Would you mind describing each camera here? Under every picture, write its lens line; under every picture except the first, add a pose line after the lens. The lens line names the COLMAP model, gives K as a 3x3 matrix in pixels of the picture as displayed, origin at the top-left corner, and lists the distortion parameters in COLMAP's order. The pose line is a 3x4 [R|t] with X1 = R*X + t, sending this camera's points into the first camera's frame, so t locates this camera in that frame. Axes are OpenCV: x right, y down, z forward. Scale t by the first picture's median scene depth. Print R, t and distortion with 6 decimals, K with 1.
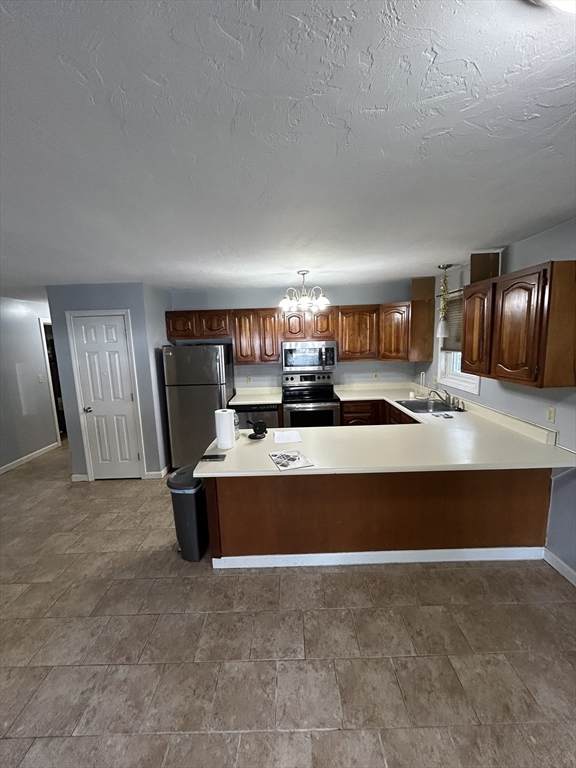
lens RADIAL K [[310.0, 0, 287.7], [0, 310.0, 381.0], [0, 0, 1]] dist [0.001720, -0.000475]
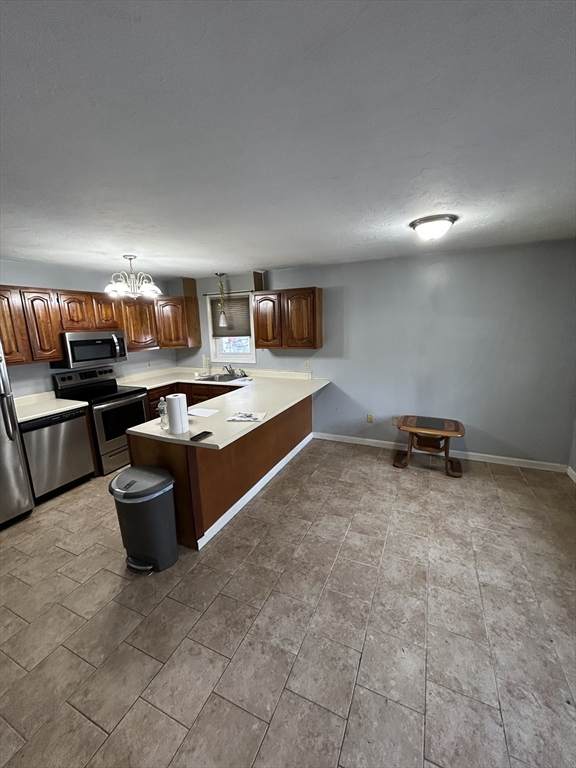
lens RADIAL K [[310.0, 0, 289.2], [0, 310.0, 381.4], [0, 0, 1]] dist [0.001720, -0.000475]
pose [[0.417394, -0.152145, 0.895898, -0.947071], [0.143007, 0.984597, 0.100582, 0.002446], [-0.897402, 0.086138, 0.432723, 0.253527]]
